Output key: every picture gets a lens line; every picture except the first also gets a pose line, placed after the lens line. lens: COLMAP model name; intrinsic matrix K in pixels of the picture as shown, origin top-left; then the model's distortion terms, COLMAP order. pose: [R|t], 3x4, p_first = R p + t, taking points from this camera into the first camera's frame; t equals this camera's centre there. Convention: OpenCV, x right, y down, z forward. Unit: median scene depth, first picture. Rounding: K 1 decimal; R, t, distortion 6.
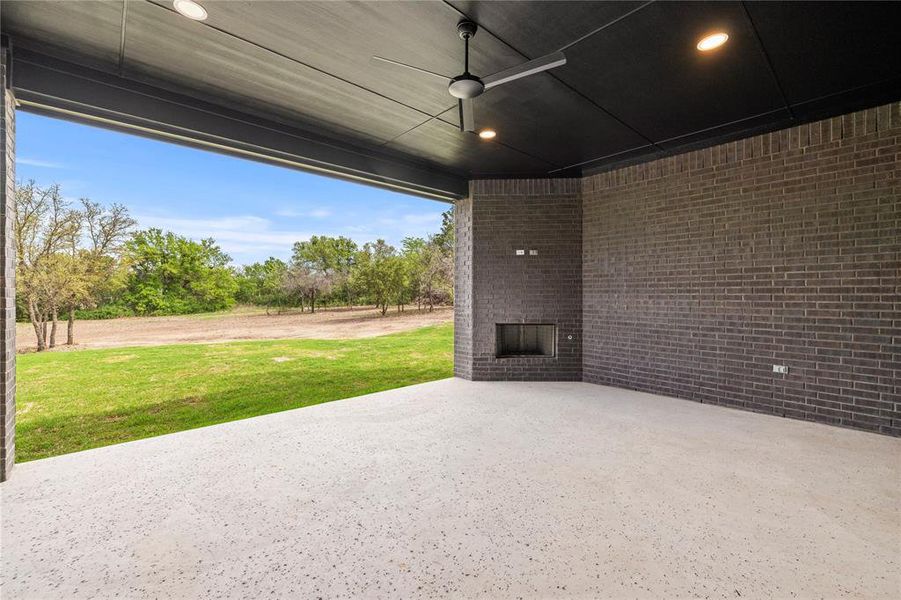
lens RADIAL K [[380.0, 0, 460.2], [0, 380.0, 291.2], [0, 0, 1]] dist [-0.002979, -0.001959]
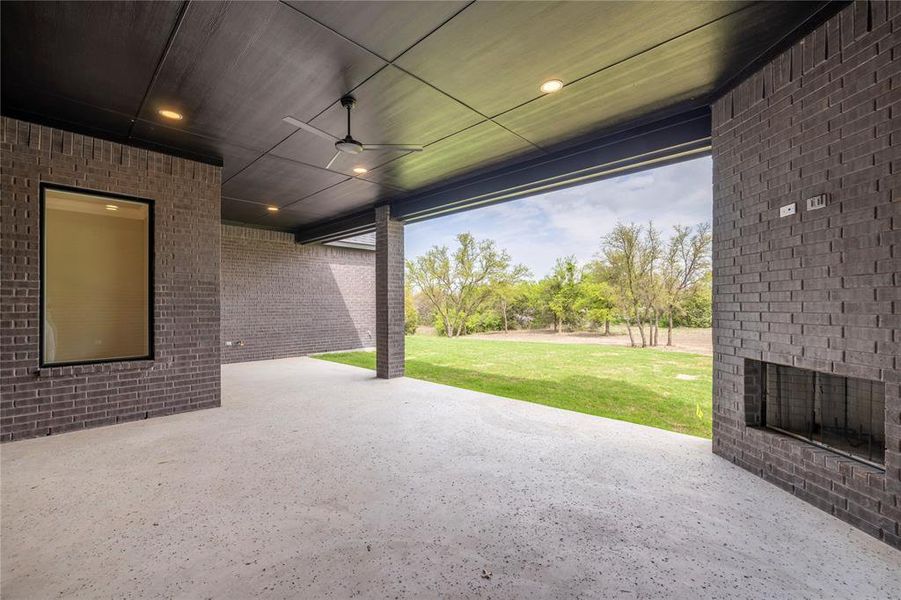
lens RADIAL K [[380.0, 0, 428.9], [0, 380.0, 302.9], [0, 0, 1]] dist [-0.002979, -0.001959]
pose [[0.026230, -0.006726, -0.999633, 0.602022], [0.007391, 0.999951, -0.006534, 0.008865], [0.999629, -0.007217, 0.026278, 0.555124]]
